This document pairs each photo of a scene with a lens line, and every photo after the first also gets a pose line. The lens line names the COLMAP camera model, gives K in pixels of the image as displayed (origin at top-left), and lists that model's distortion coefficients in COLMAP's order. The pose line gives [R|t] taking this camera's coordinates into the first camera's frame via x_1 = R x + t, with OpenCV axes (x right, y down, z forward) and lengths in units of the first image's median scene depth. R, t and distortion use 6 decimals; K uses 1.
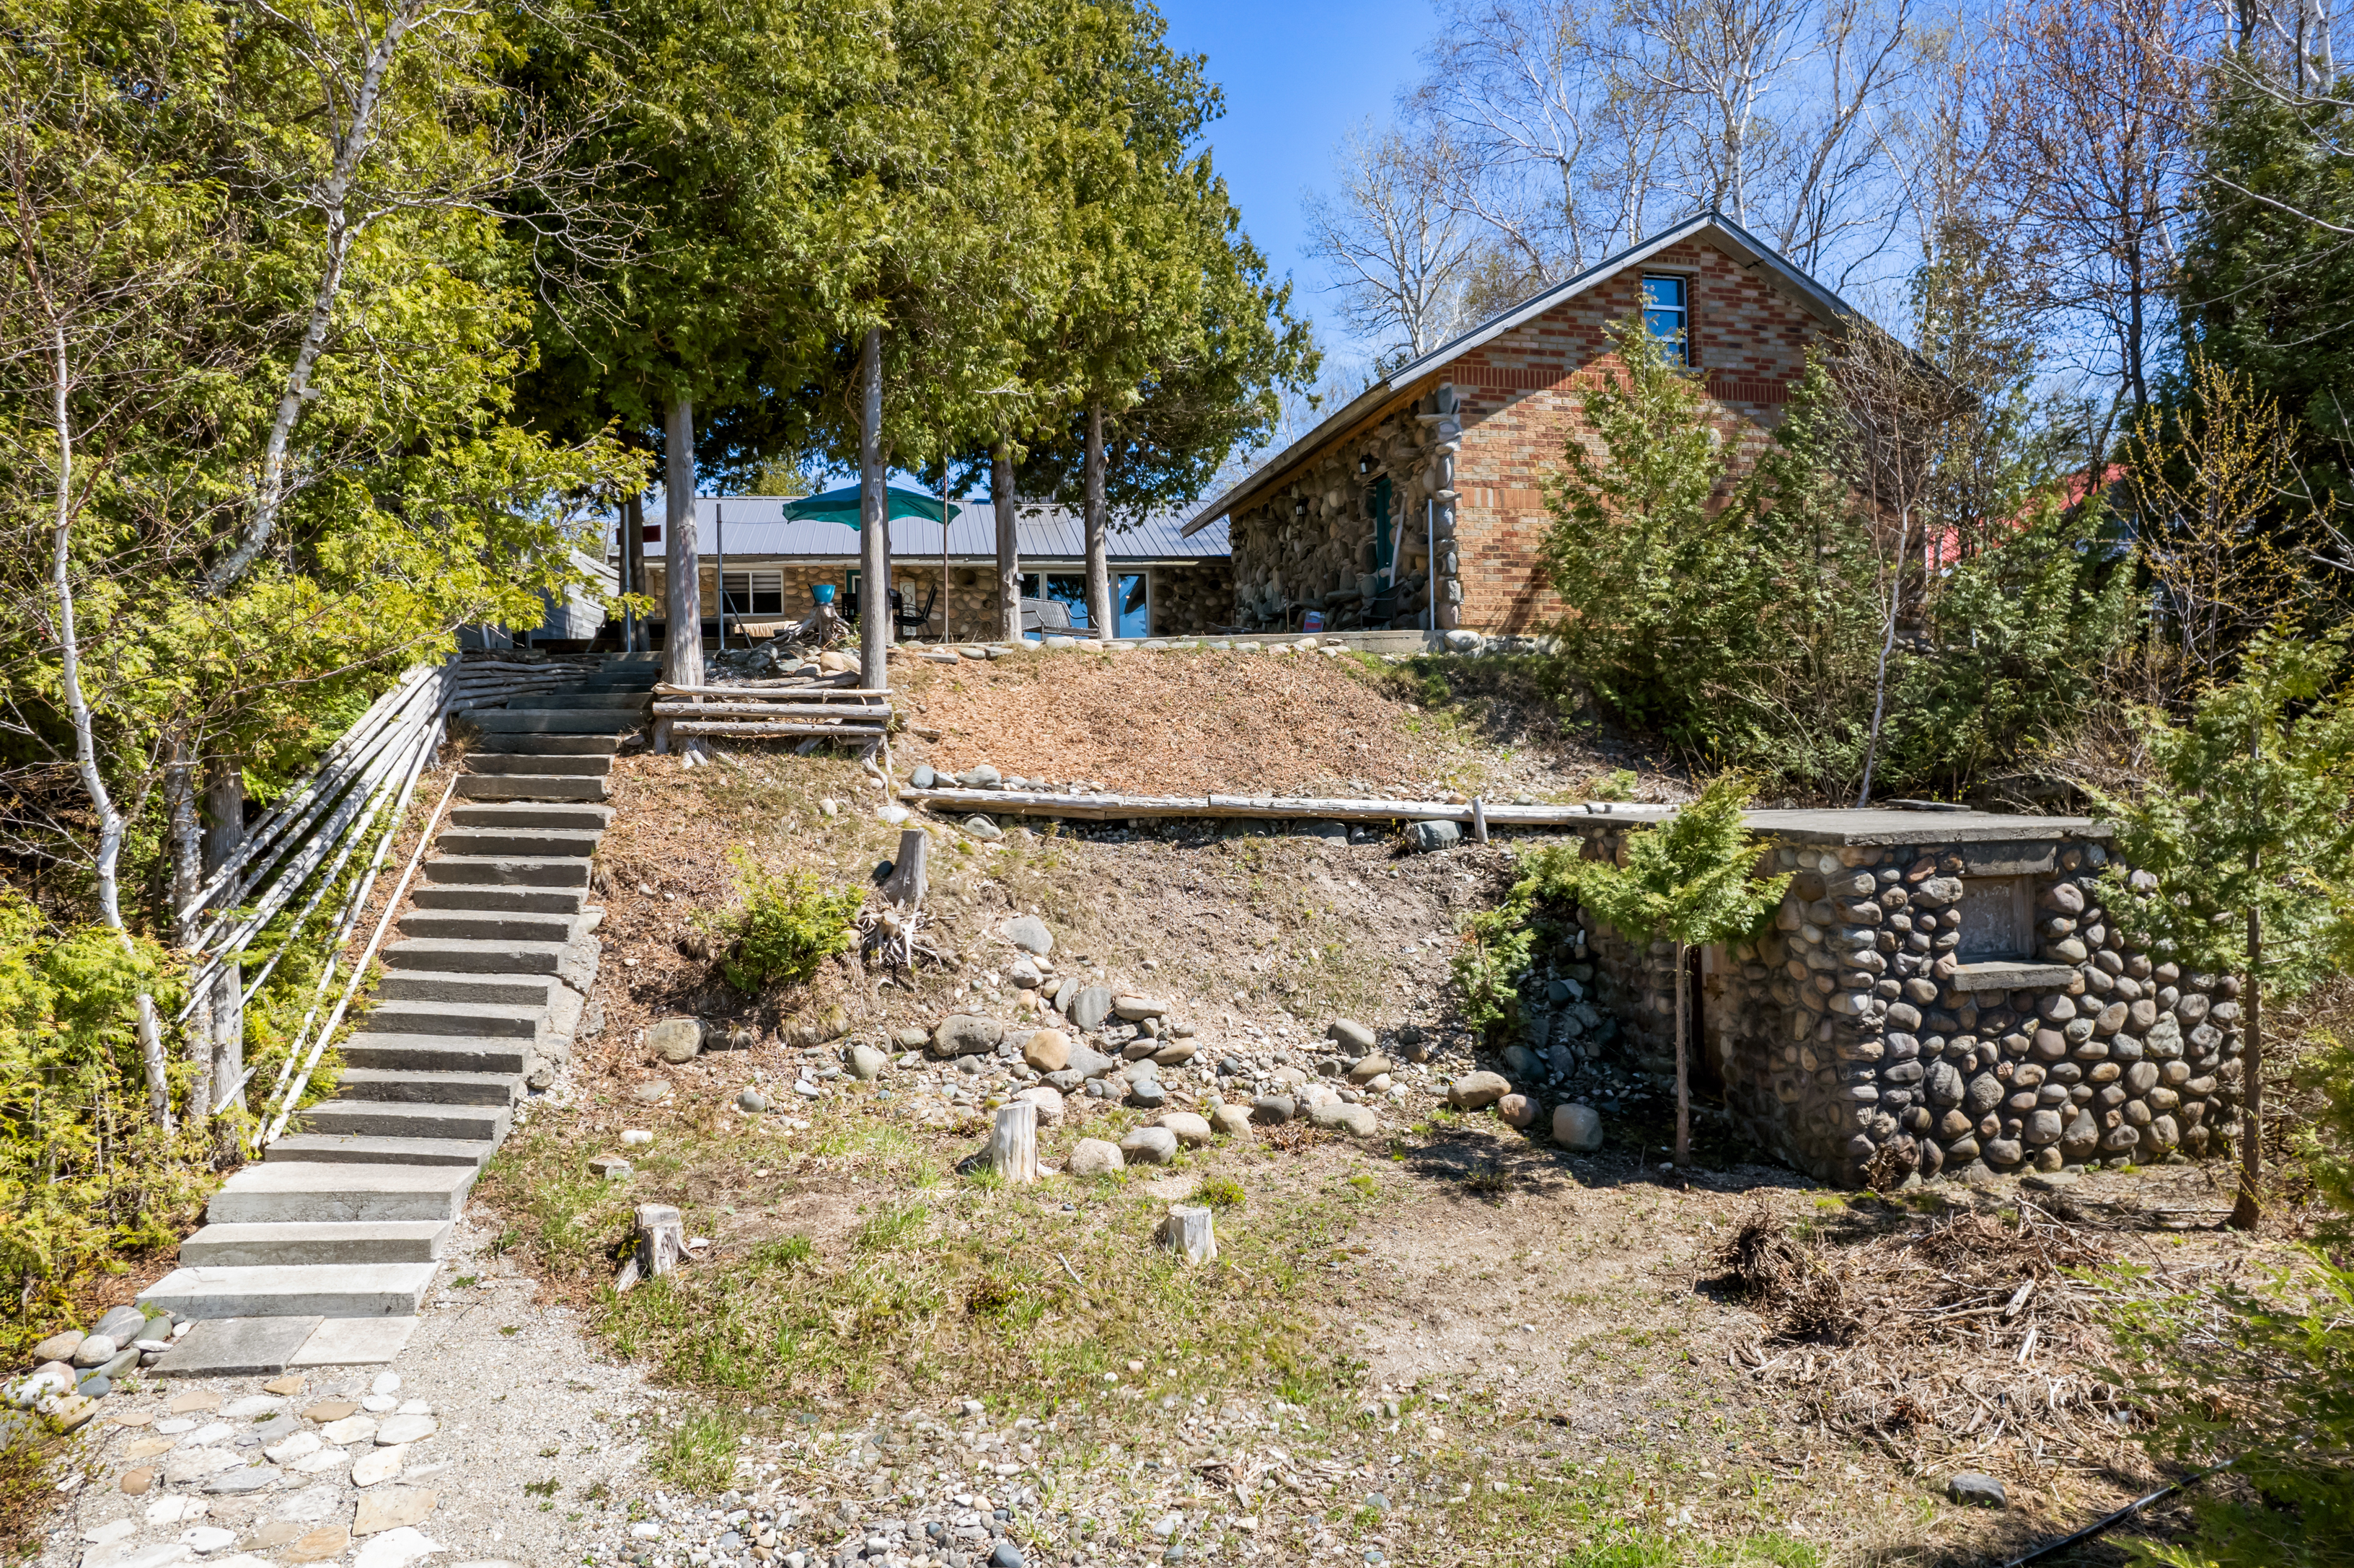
lens RADIAL K [[1556.3, 0, 1210.4], [0, 1556.3, 774.5], [0, 0, 1]] dist [-0.055587, 0.026003]
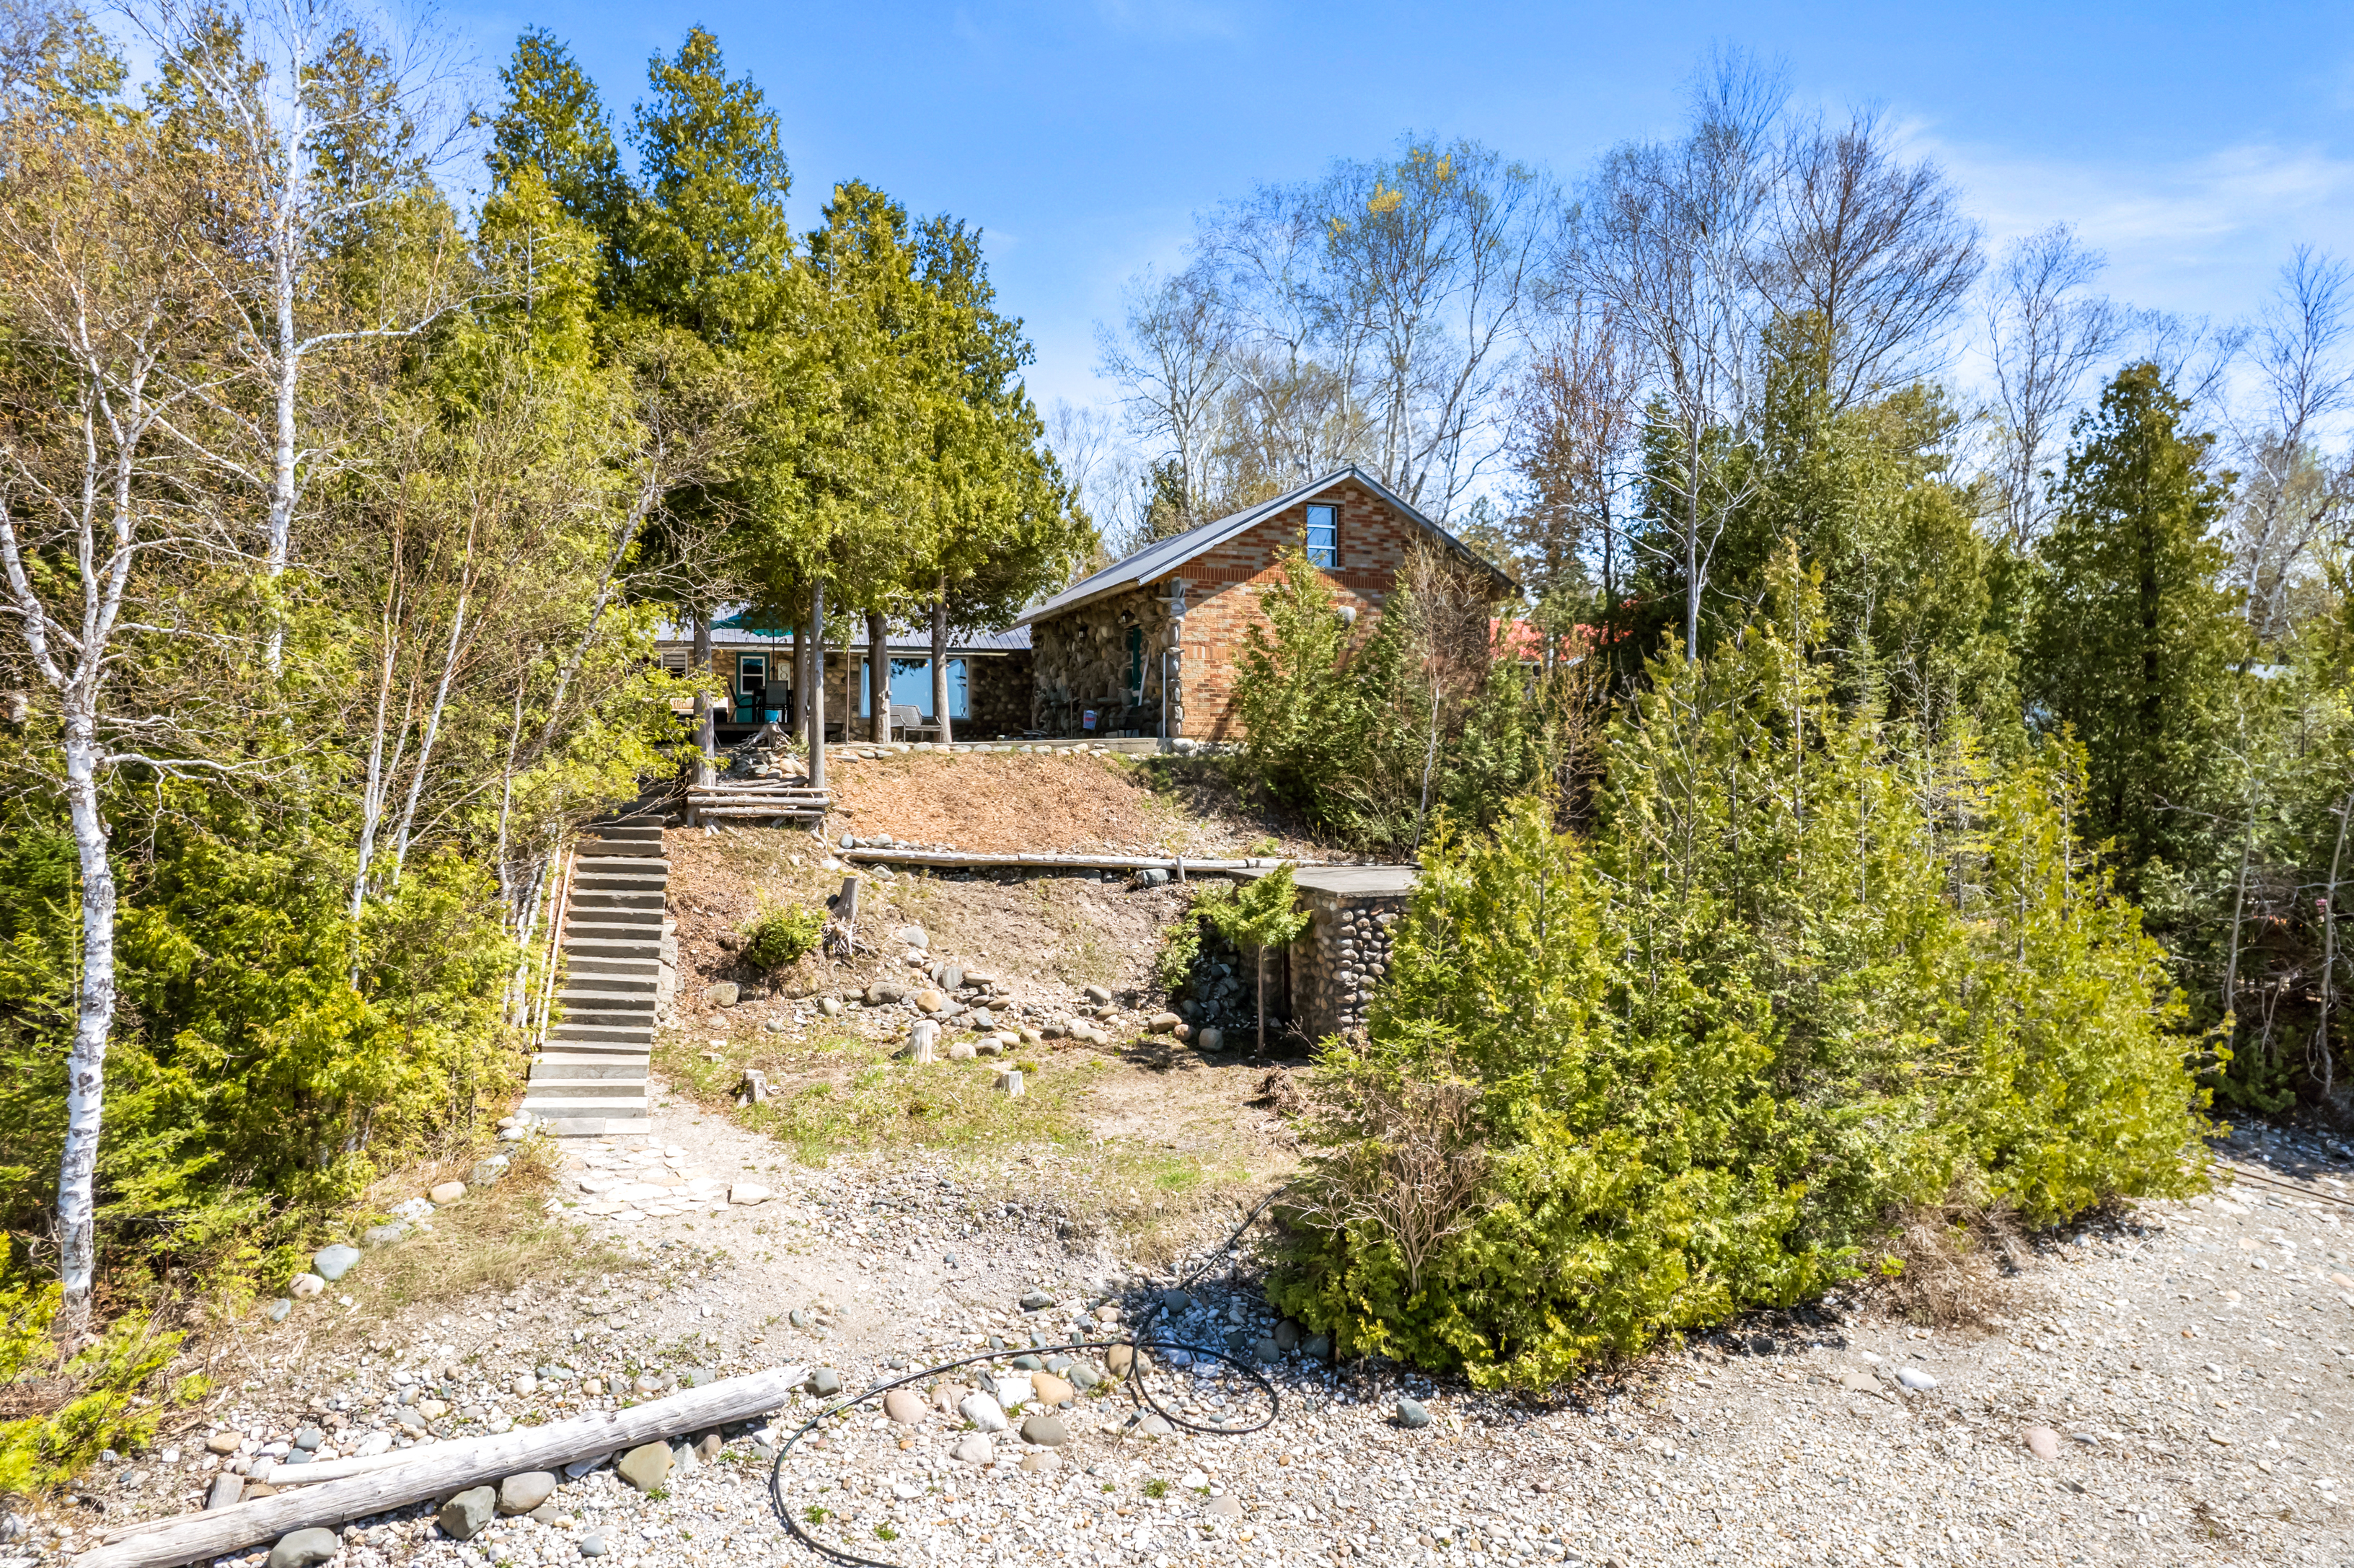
lens RADIAL K [[1556.3, 0, 1210.4], [0, 1556.3, 774.5], [0, 0, 1]] dist [-0.055587, 0.026003]
pose [[0.990785, 0.018851, 0.134128, -0.025757], [-0.019690, 0.999794, 0.004933, -0.096510], [-0.134007, -0.007528, 0.990952, -0.788825]]
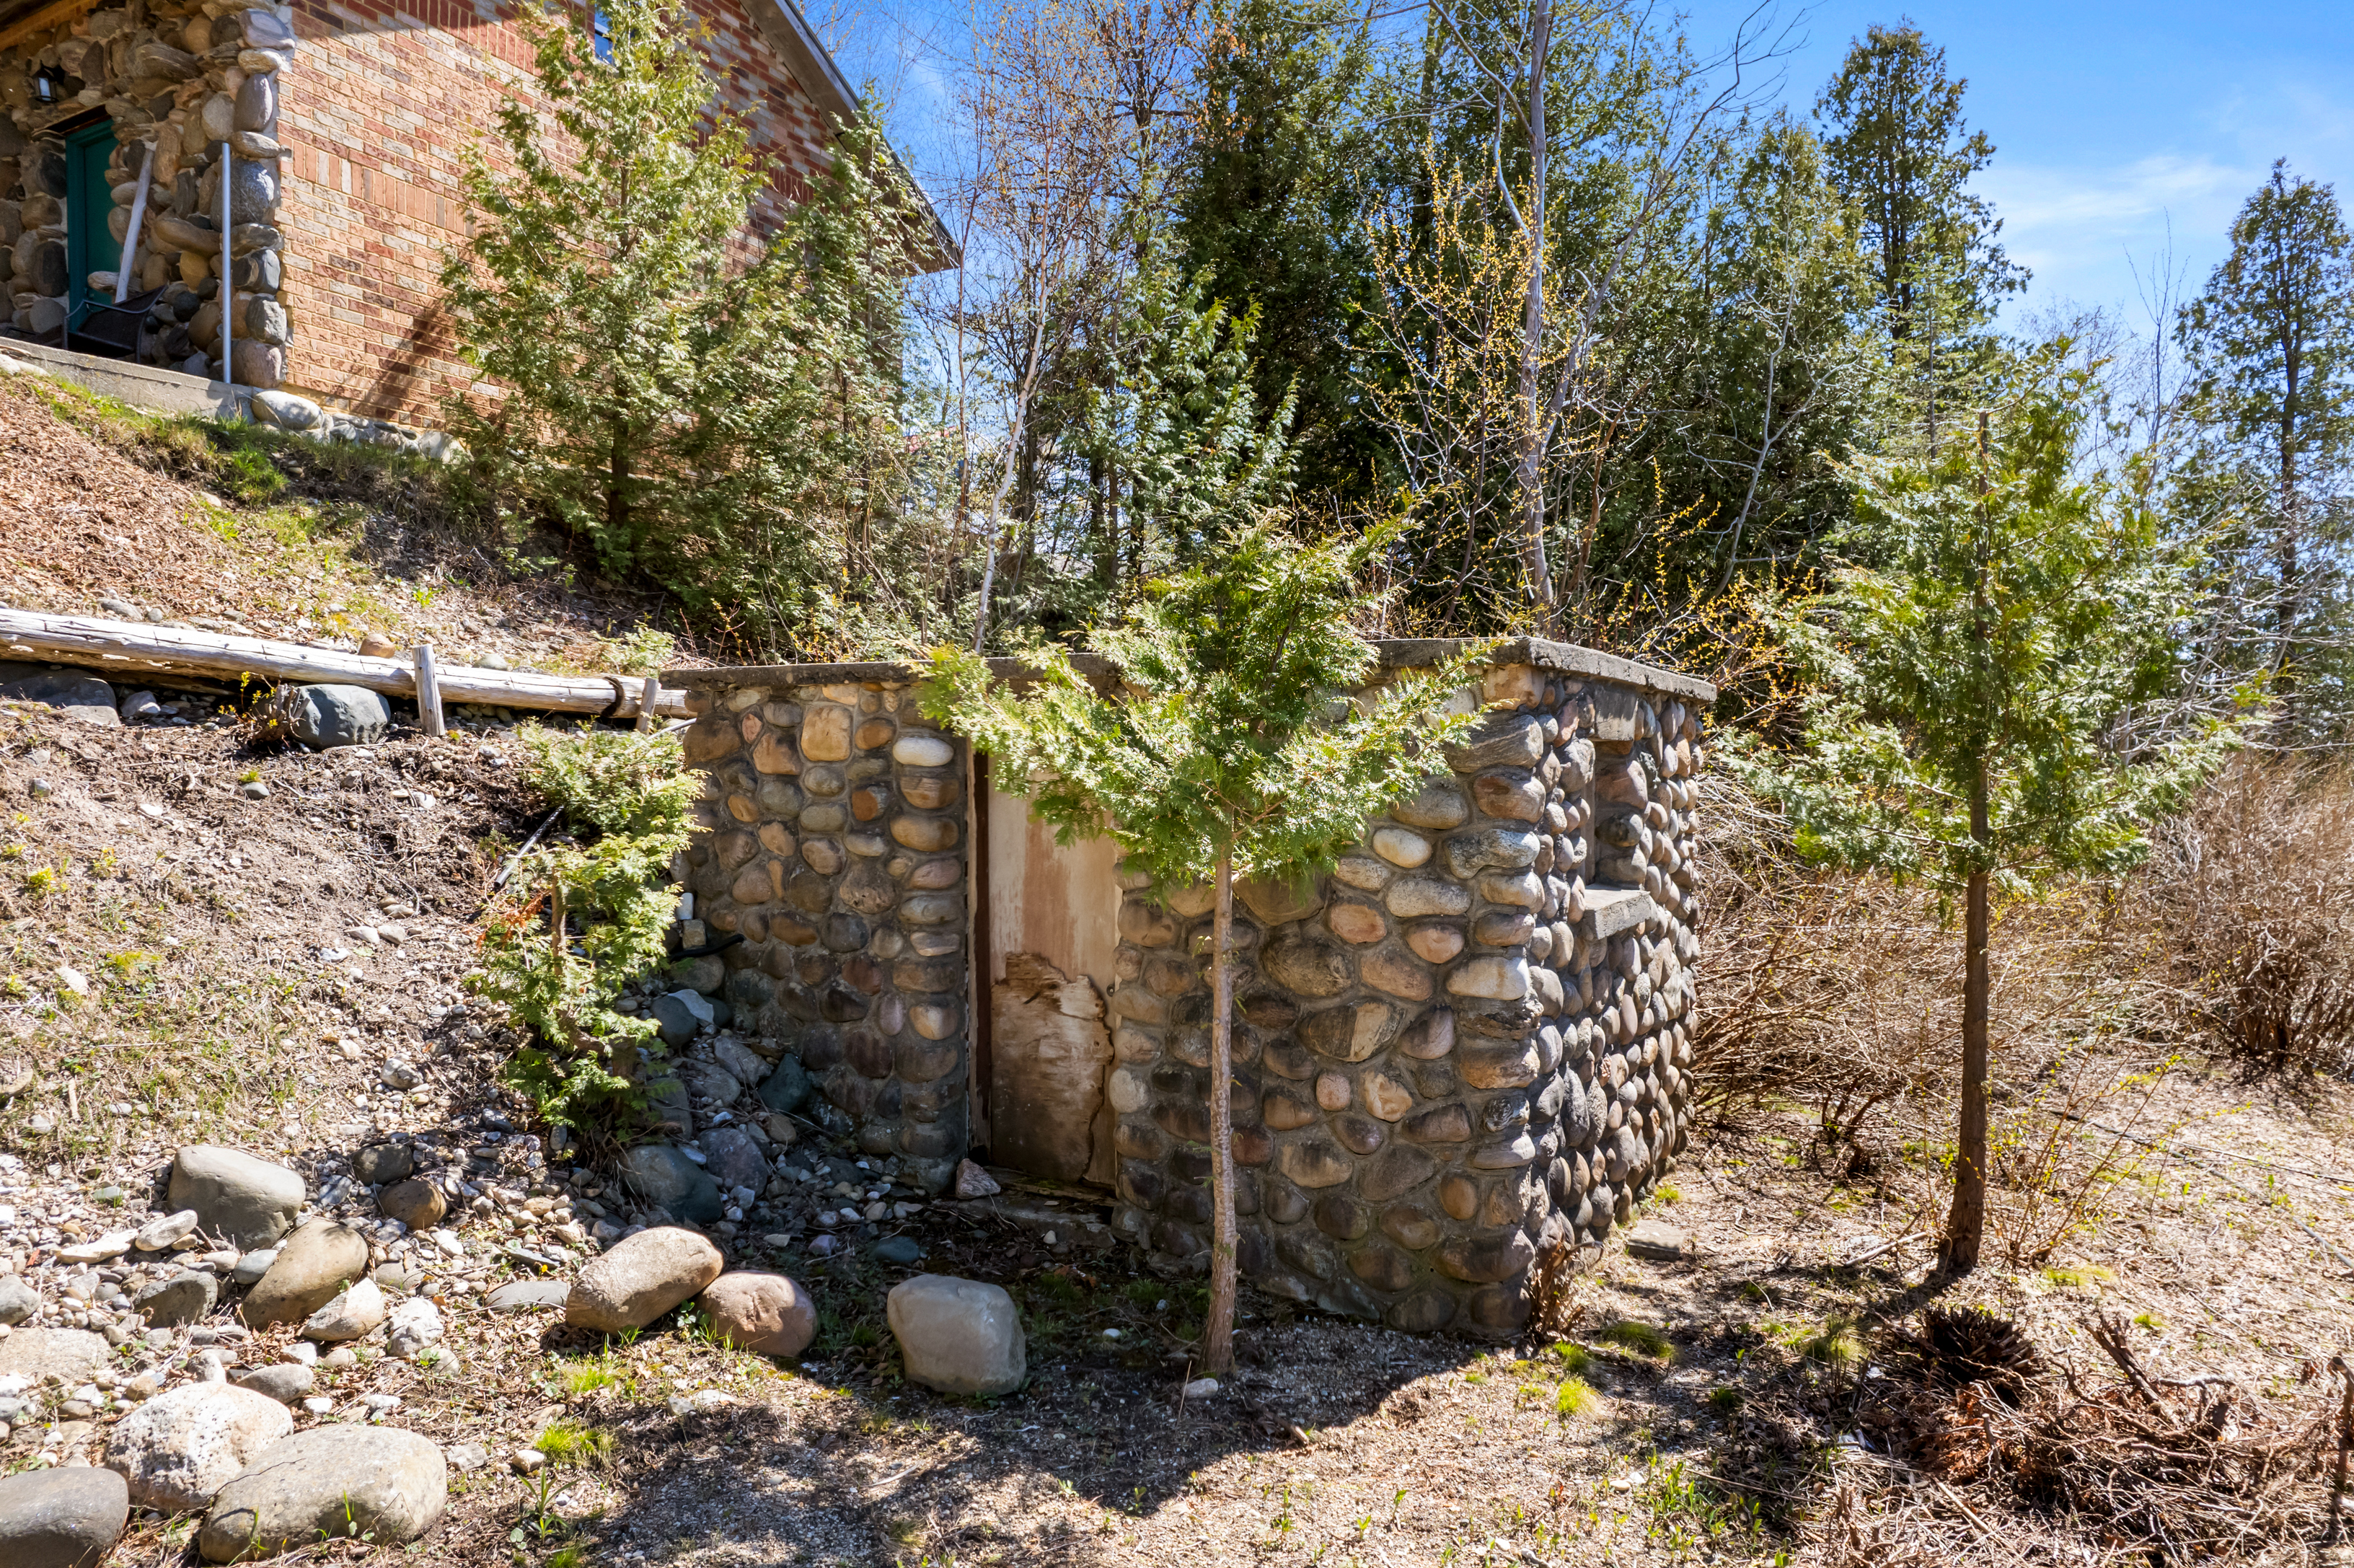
lens RADIAL K [[1490.8, 0, 1177.0], [0, 1490.8, 784.0], [0, 0, 1]] dist [-0.056922, 0.047166]
pose [[0.676948, 0.008882, 0.735977, -0.015441], [-0.011108, 0.999937, -0.001850, 0.068615], [-0.735947, -0.006923, 0.677004, 0.591891]]
